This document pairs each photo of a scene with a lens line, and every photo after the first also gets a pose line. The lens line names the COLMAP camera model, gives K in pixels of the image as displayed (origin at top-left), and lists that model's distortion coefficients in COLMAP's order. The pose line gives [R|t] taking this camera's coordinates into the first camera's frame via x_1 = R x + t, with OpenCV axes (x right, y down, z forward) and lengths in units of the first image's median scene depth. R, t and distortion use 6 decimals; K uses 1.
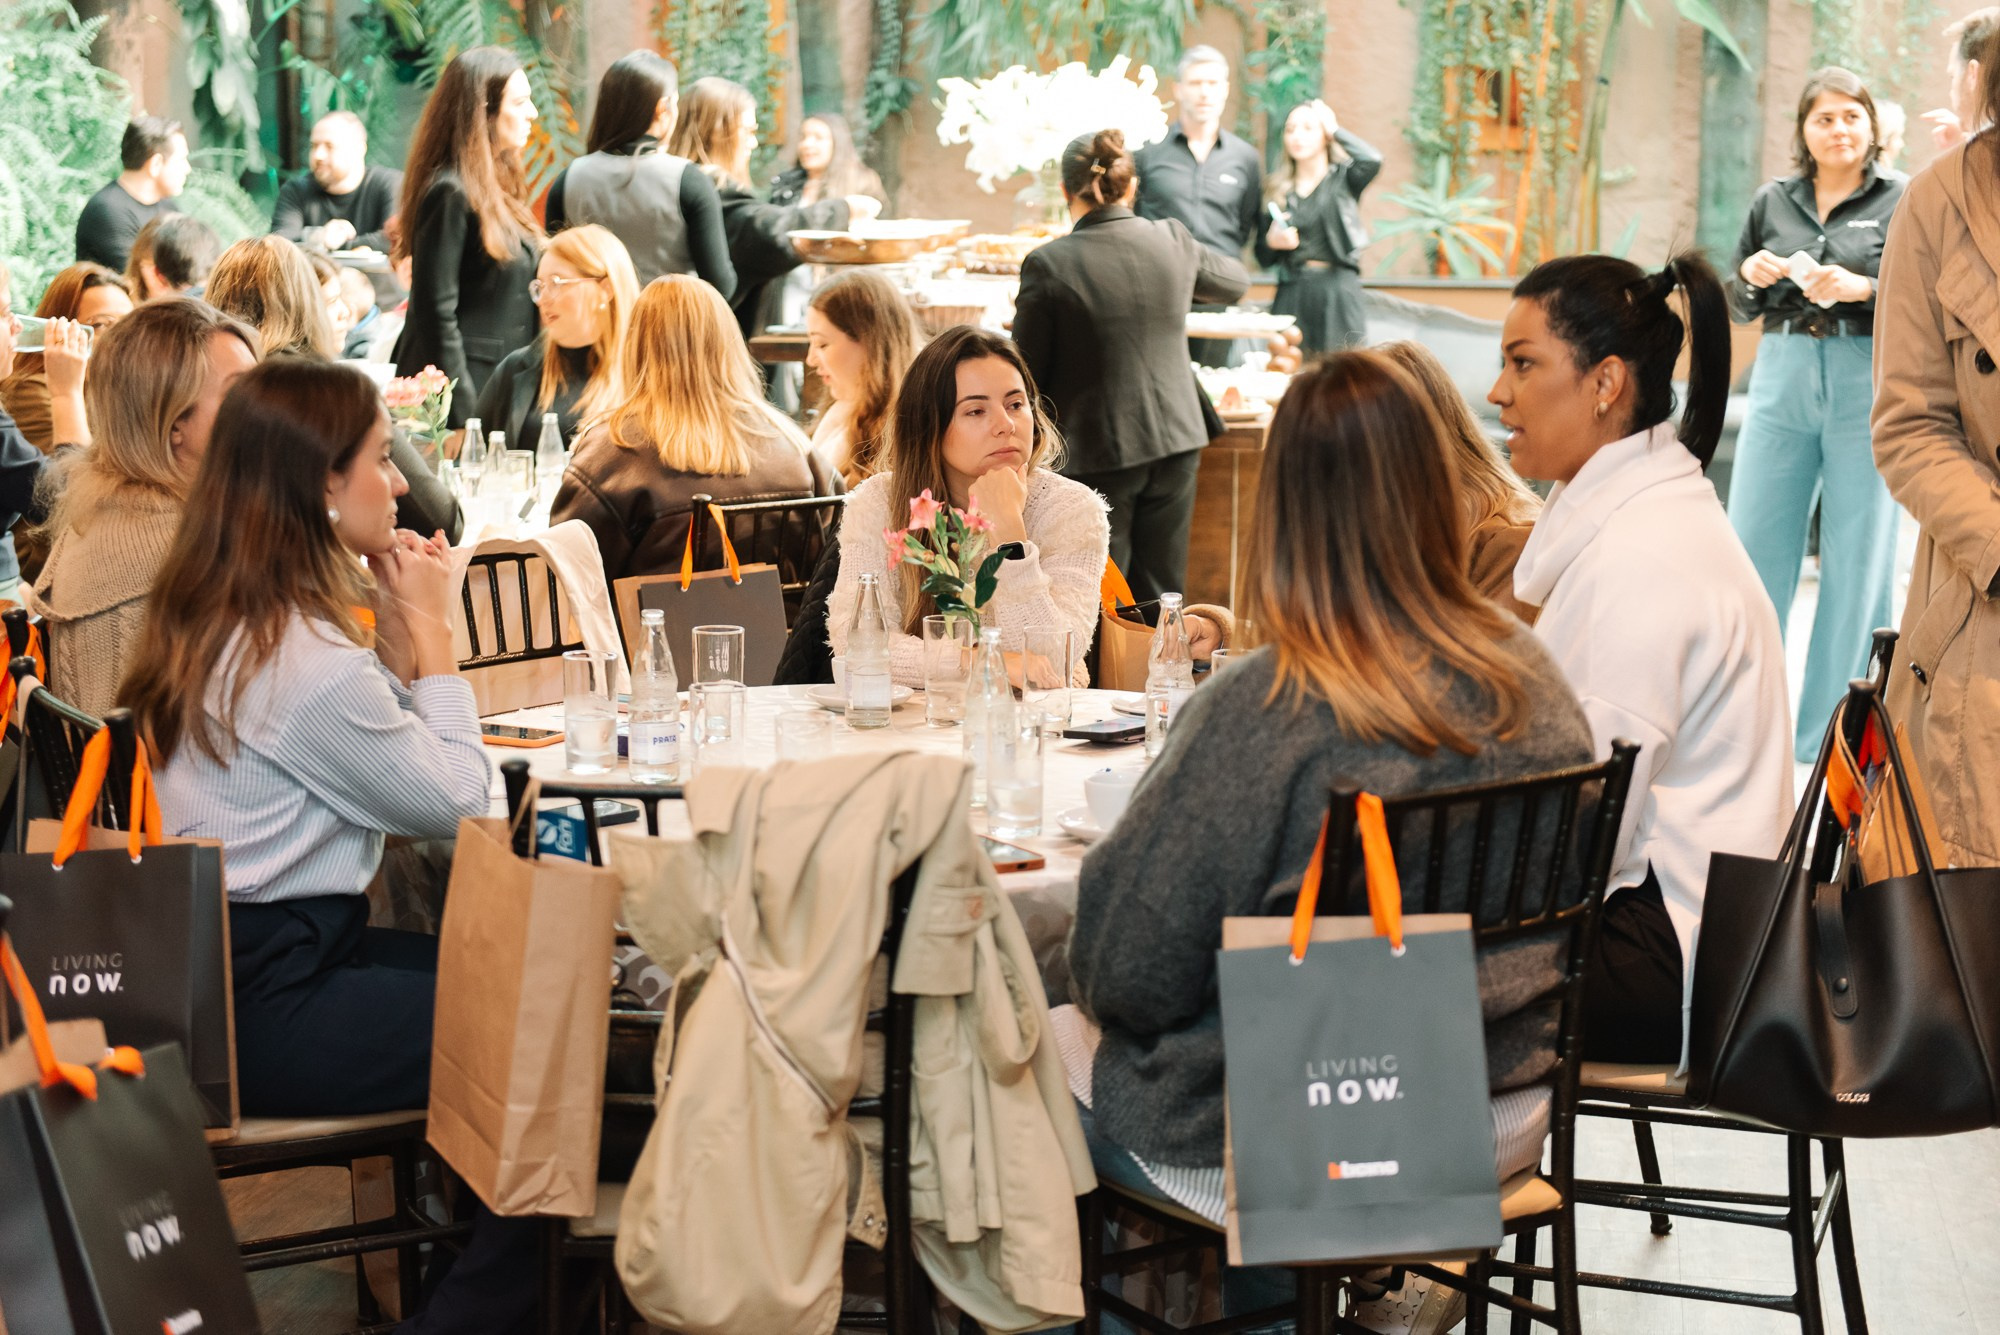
lens RADIAL K [[3325.0, 0, 1000.0], [0, 3325.0, 667.5], [0, 0, 1]] dist [-0.016050, 0.099988]
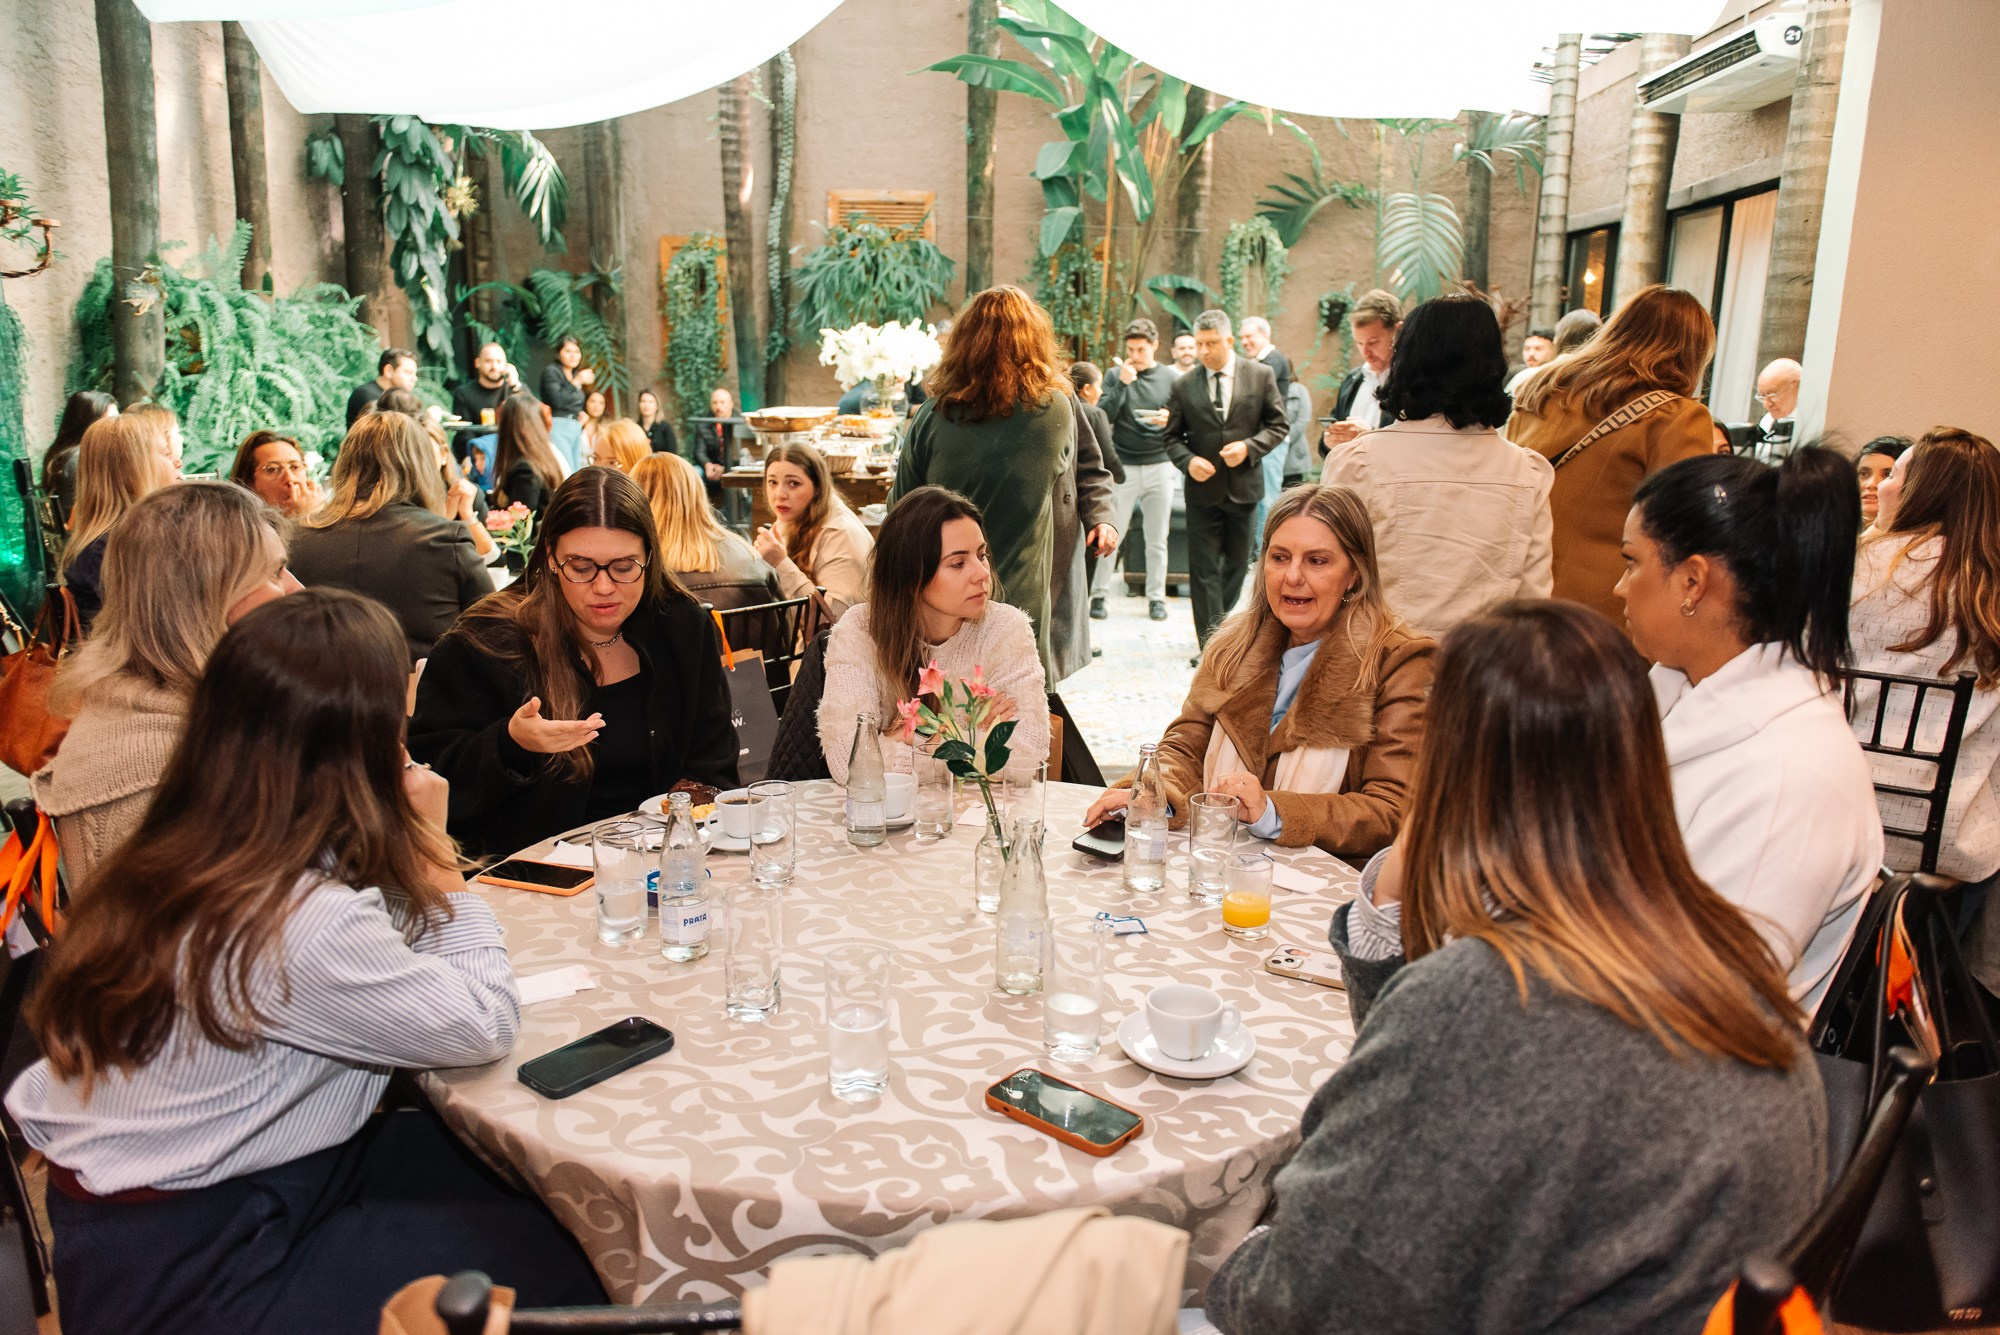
lens RADIAL K [[1375.7, 0, 1002.0], [0, 1375.7, 680.2], [0, 0, 1]] dist [0.004342, -0.003006]
pose [[0.990892, -0.021201, 0.132979, -0.016142], [0.012916, 0.997938, 0.062865, -0.020157], [-0.134037, -0.060575, 0.989123, 0.149766]]
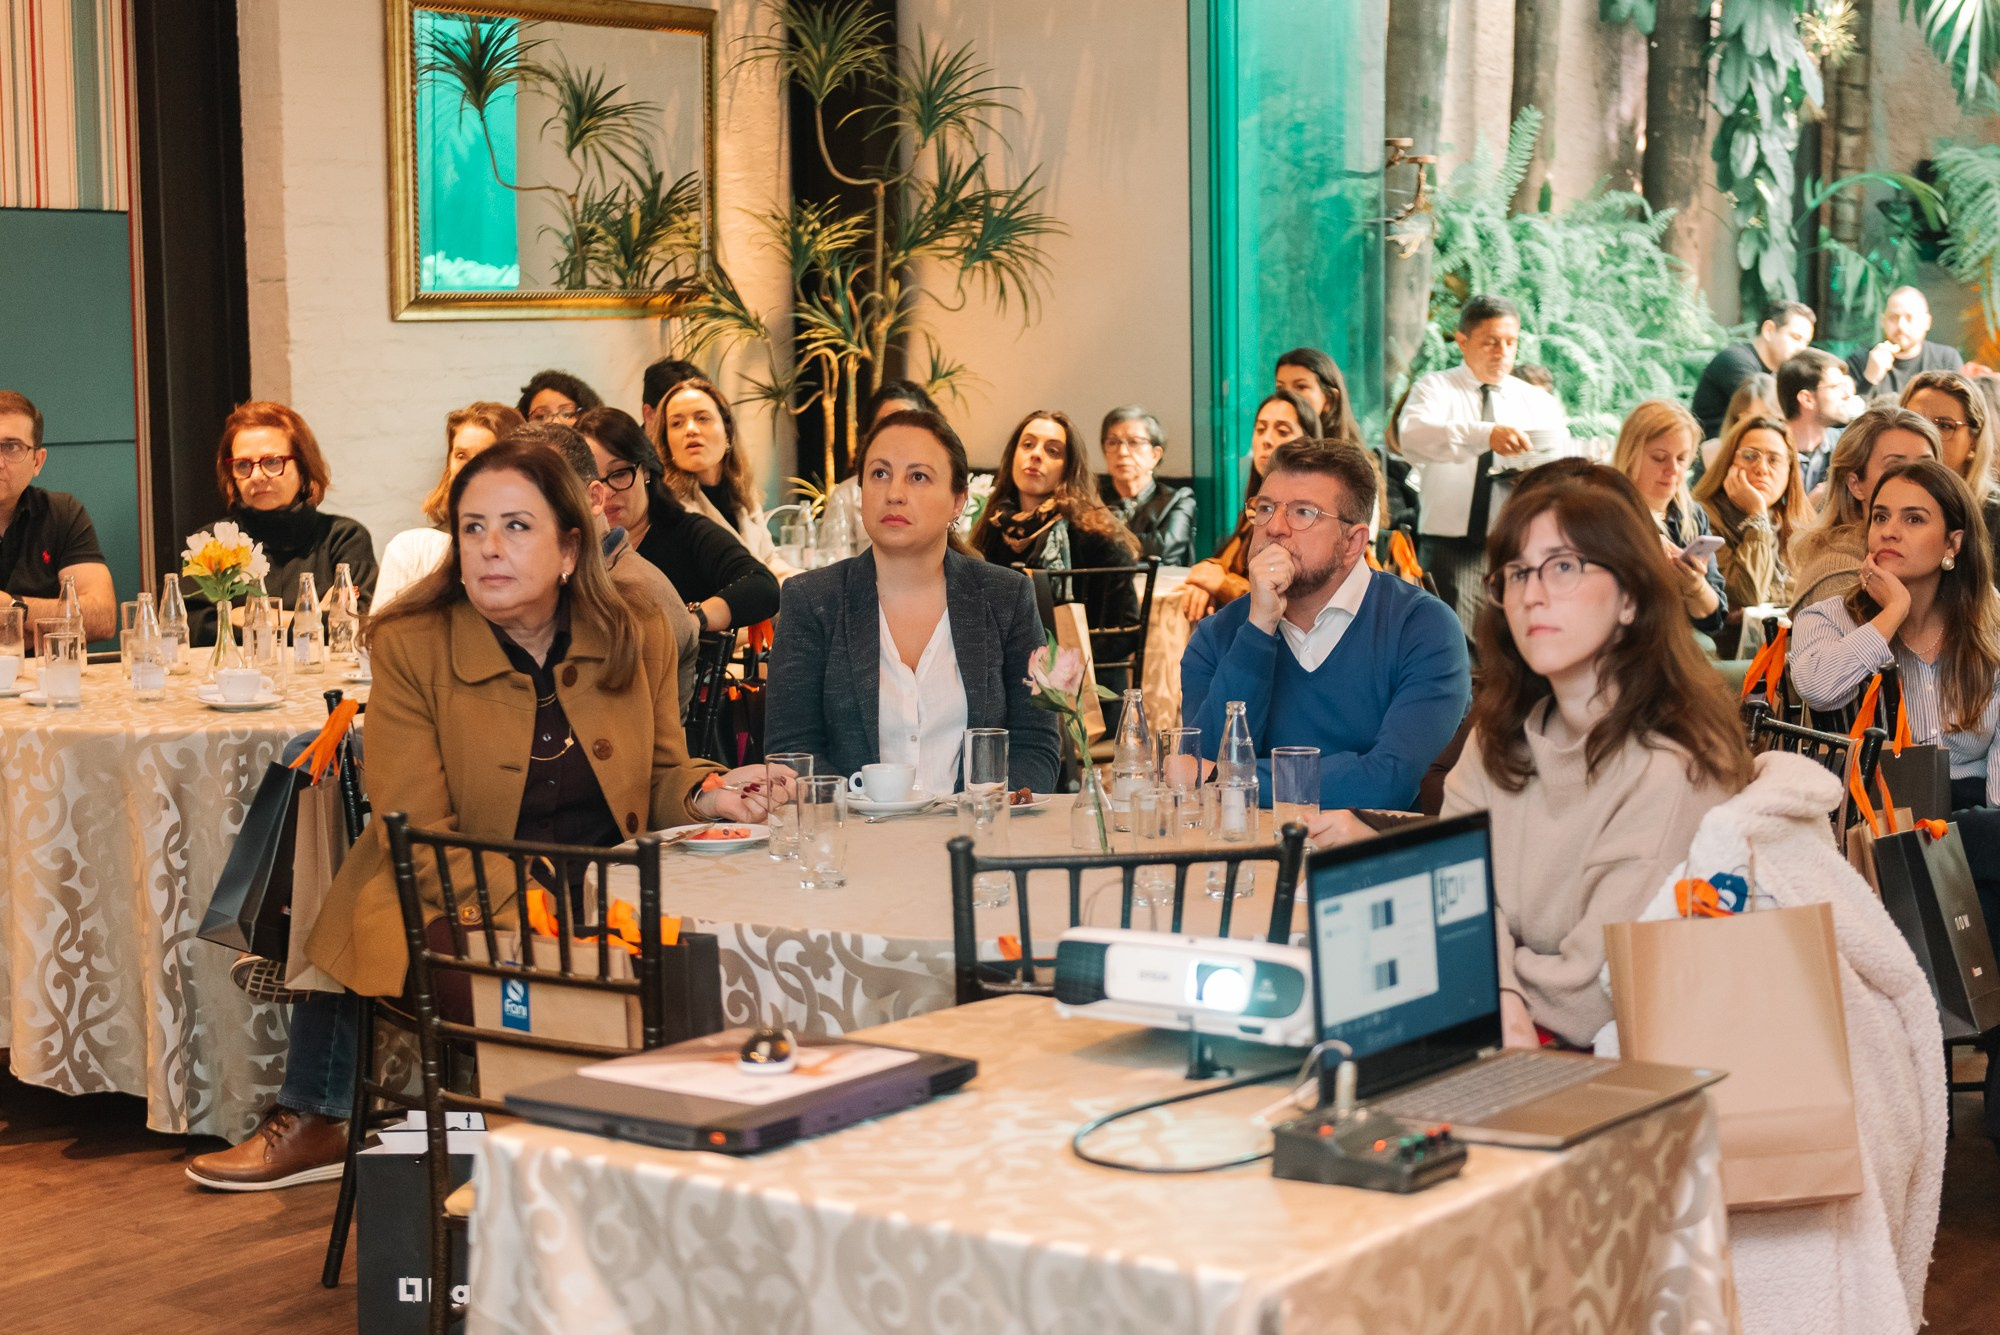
lens RADIAL K [[3330.6, 0, 1002.2], [0, 3330.6, 705.5], [0, 0, 1]] dist [-0.001911, -0.024282]
pose [[0.911976, 0.037397, -0.408536, -0.002389], [-0.054113, 0.998101, -0.029432, 0.022157], [0.406659, 0.048948, 0.912268, -0.136483]]
